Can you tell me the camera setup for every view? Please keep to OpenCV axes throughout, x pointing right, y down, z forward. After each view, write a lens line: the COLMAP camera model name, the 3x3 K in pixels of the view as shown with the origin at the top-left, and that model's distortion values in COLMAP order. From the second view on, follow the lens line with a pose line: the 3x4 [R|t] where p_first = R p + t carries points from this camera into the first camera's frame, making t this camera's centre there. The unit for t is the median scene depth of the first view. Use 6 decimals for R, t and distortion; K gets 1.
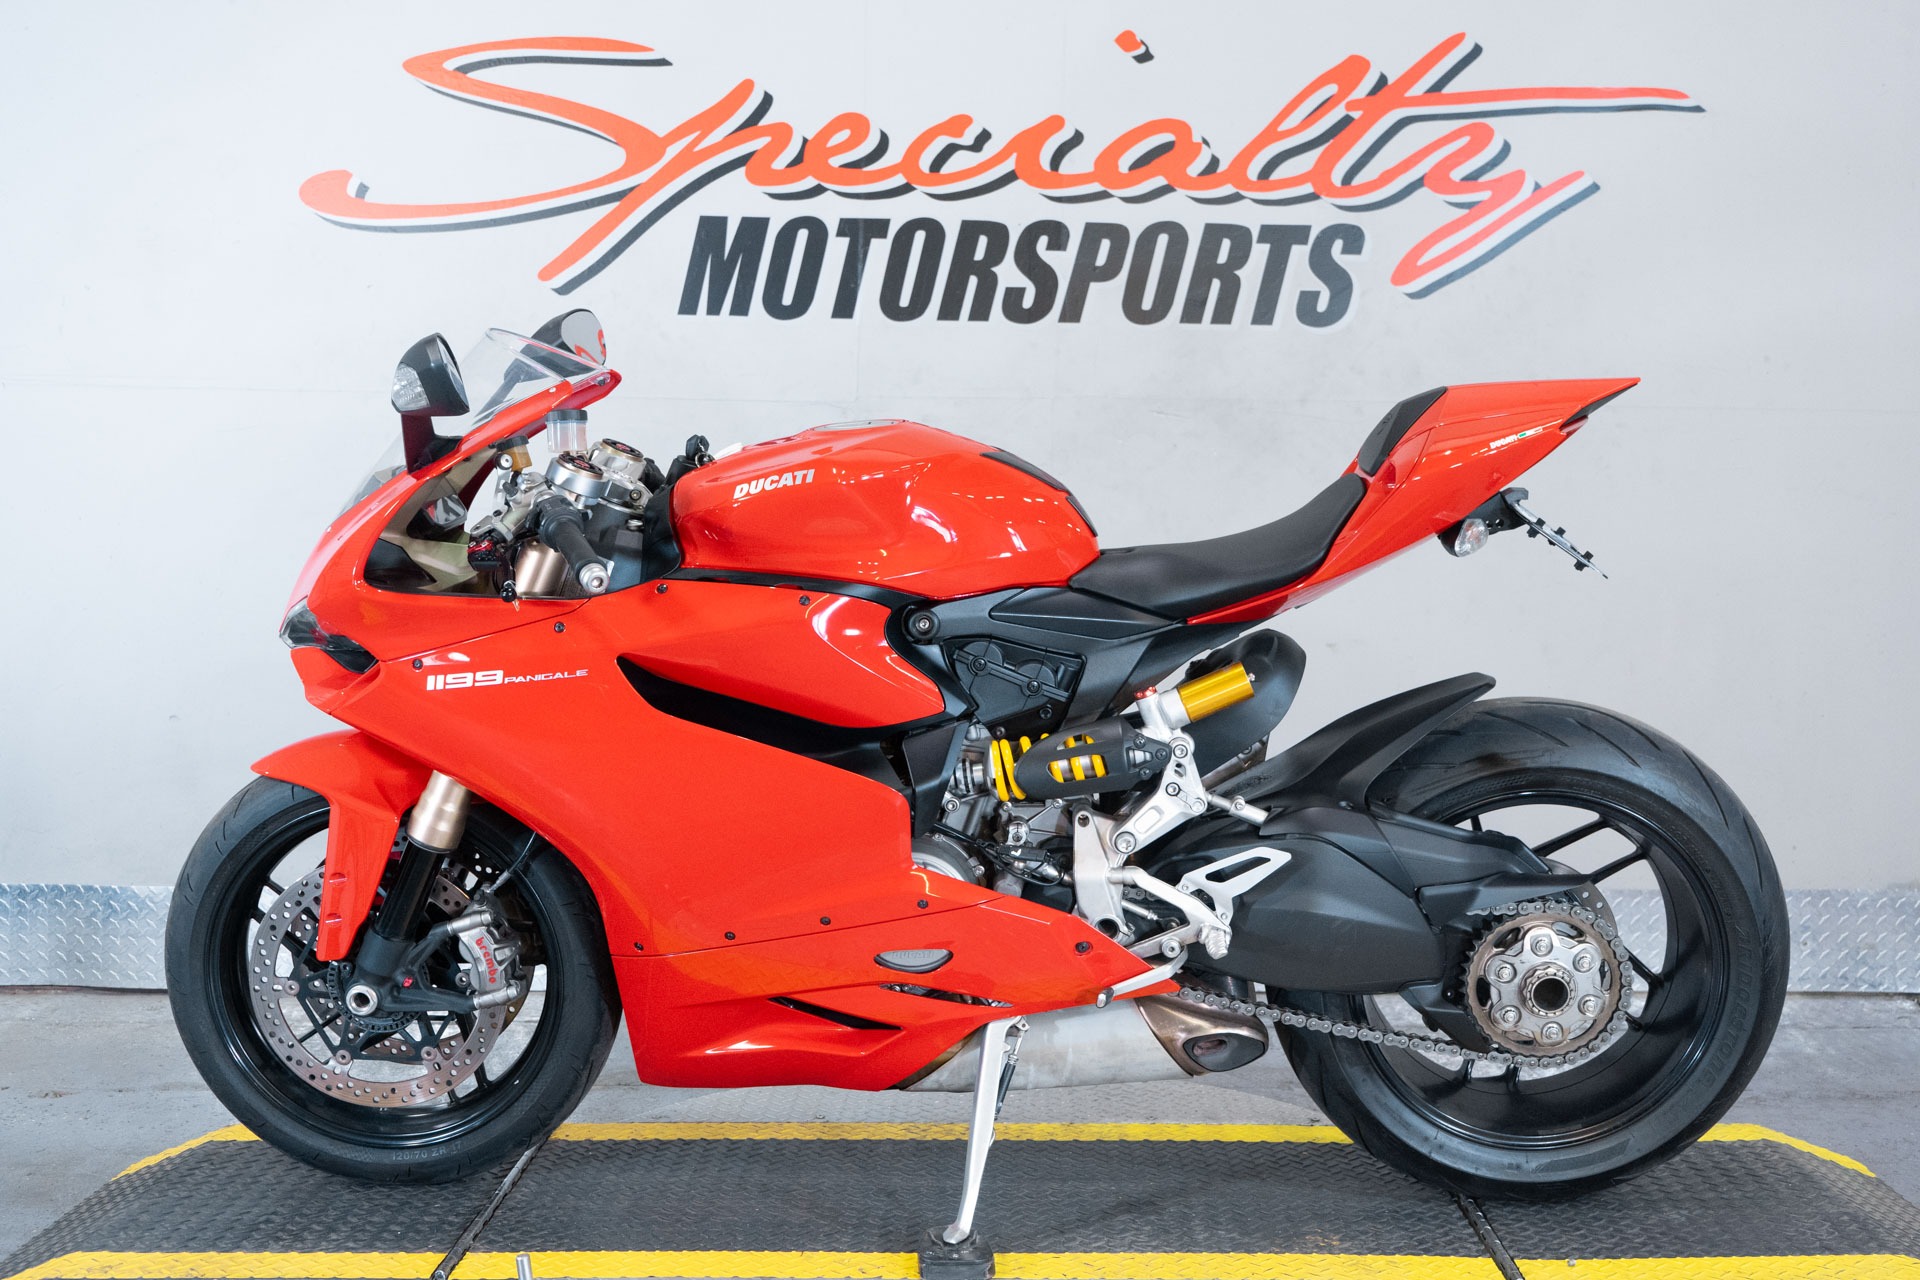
lens RADIAL K [[2158.6, 0, 972.2], [0, 2158.6, 633.0], [0, 0, 1]] dist [0.036321, 0.000000]
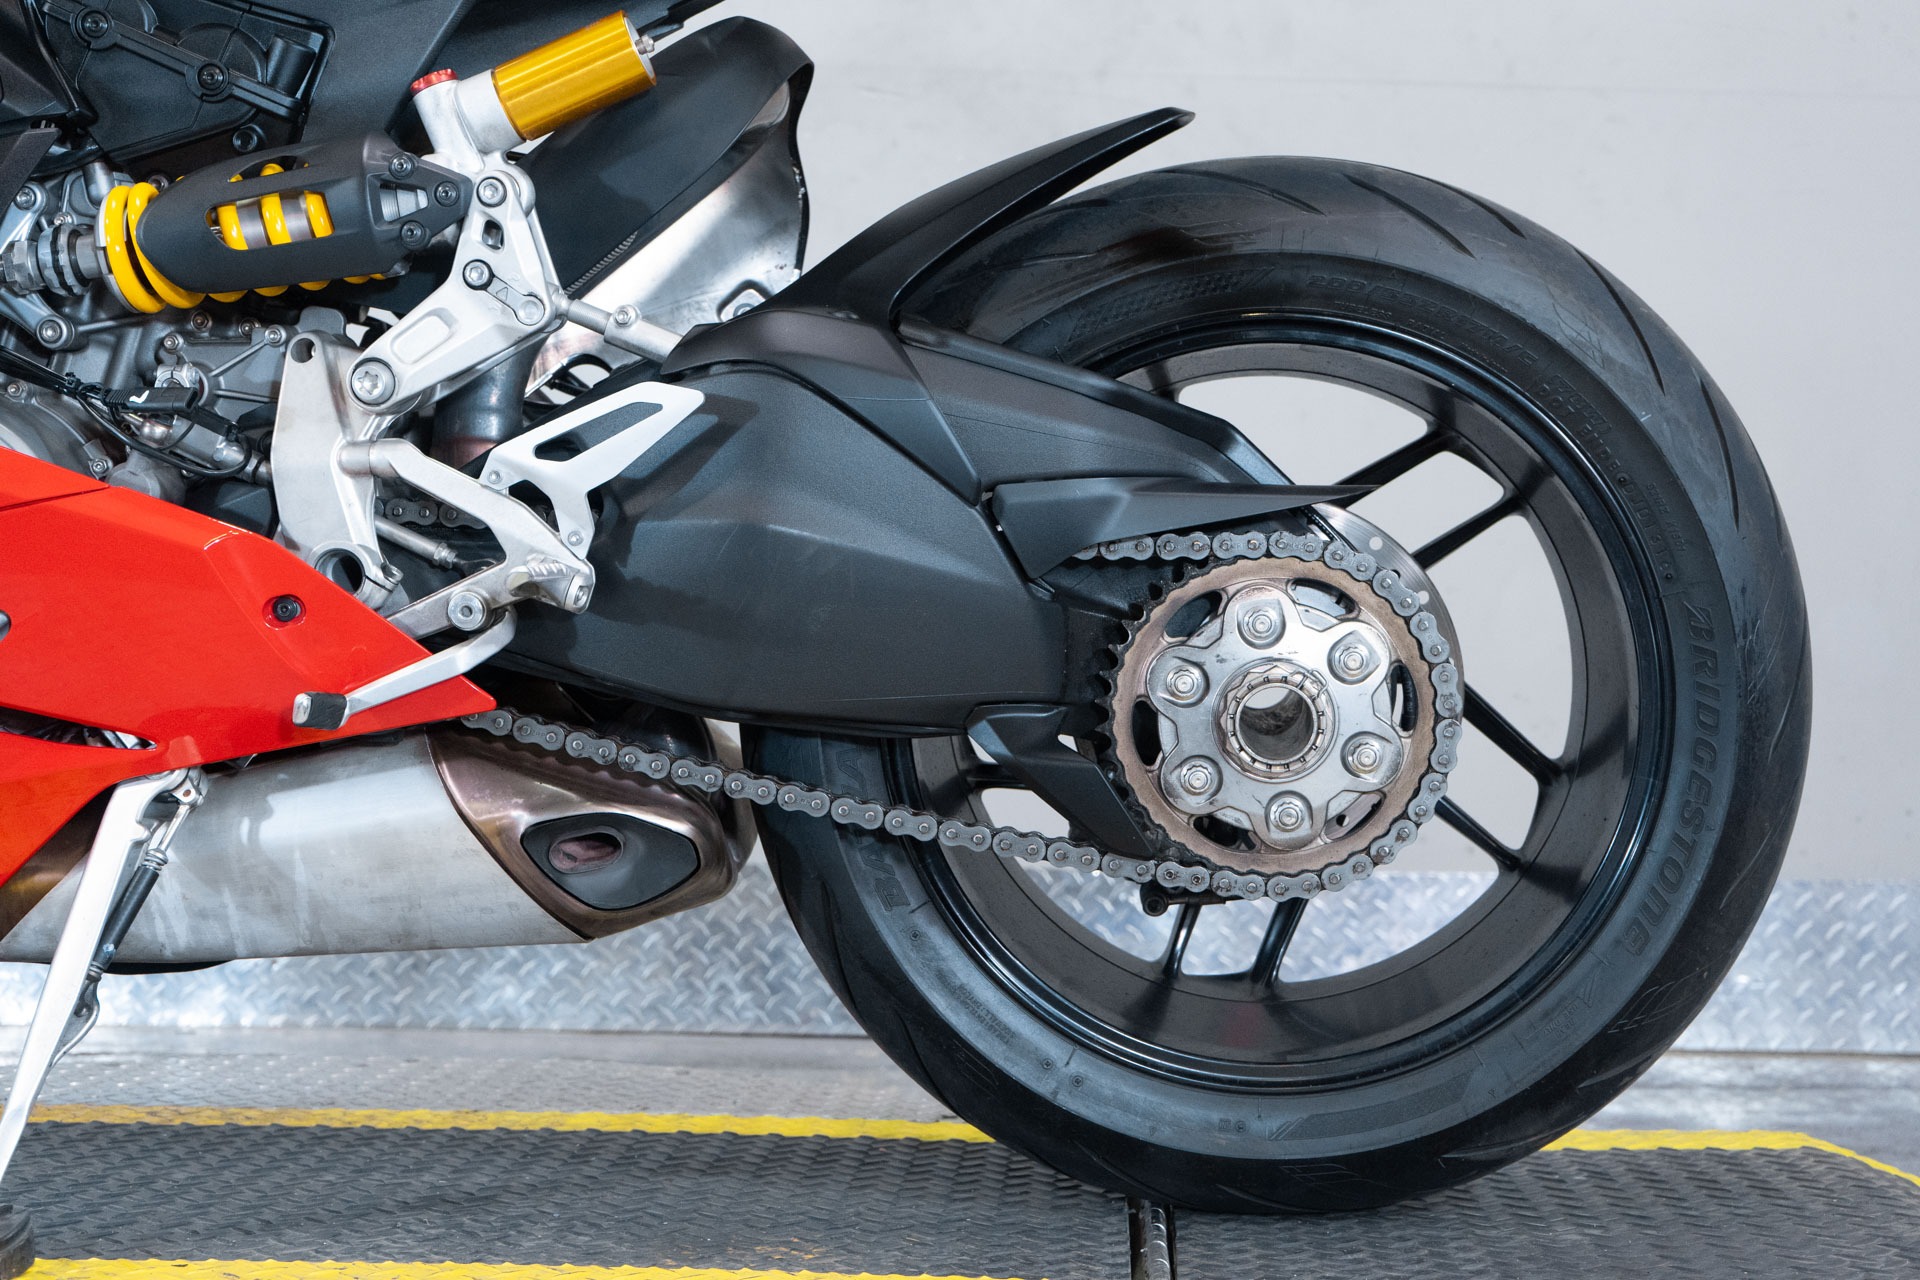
lens RADIAL K [[2652.1, 0, 983.0], [0, 2652.1, 588.6], [0, 0, 1]] dist [0.034180, 0.000000]
pose [[0.999264, 0.012453, -0.036276, 0.220421], [-0.016366, 0.993835, -0.109651, 0.198438], [0.034686, 0.110164, 0.993308, 0.418849]]
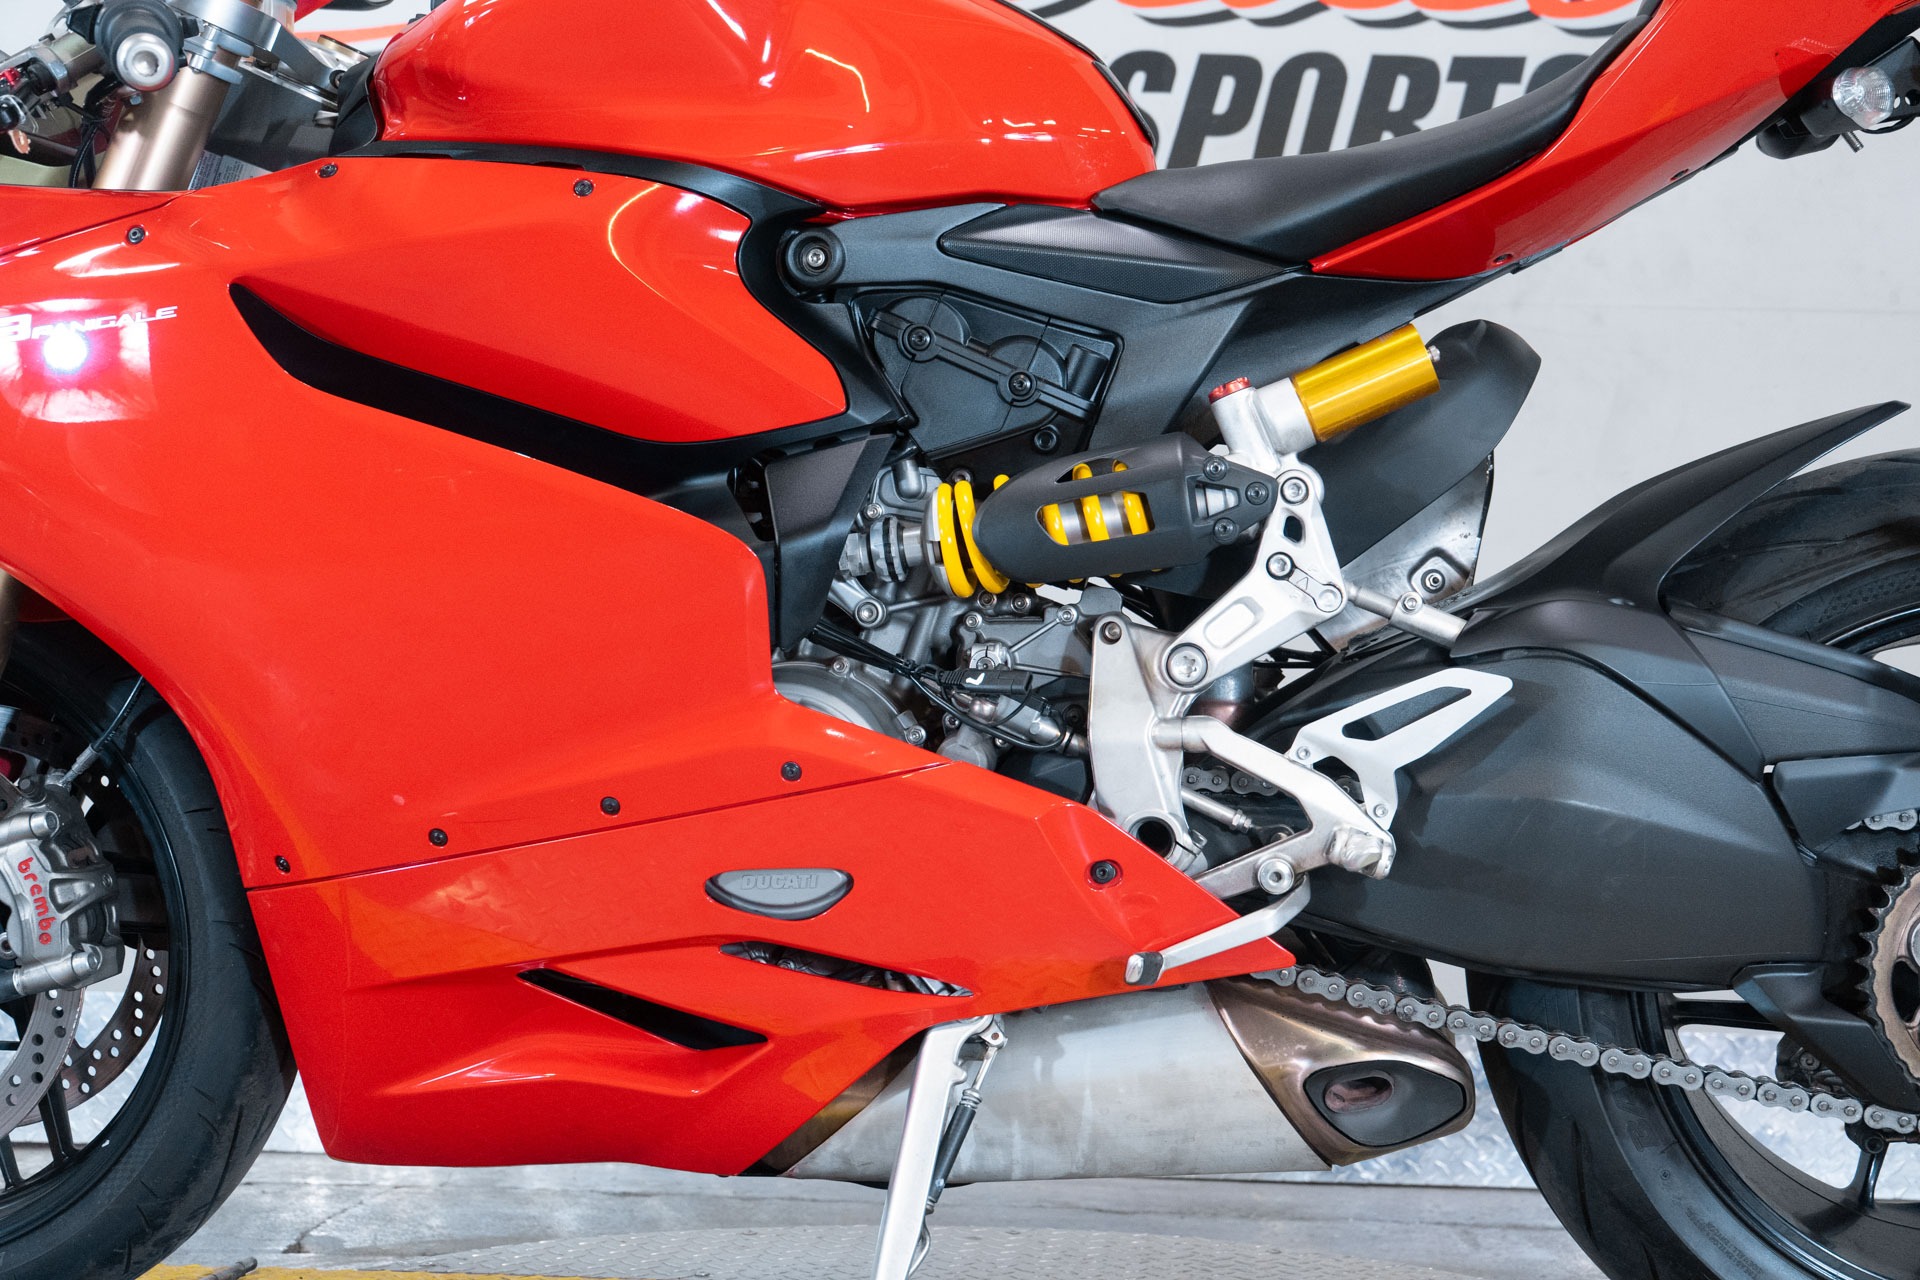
lens RADIAL K [[2343.6, 0, 917.7], [0, 2343.6, 593.5], [0, 0, 1]] dist [0.004793, 0.000000]
pose [[0.995251, 0.009519, -0.096880, 0.059197], [-0.023853, 0.988715, -0.147895, 0.160290], [0.094379, 0.149503, 0.984247, 0.427199]]
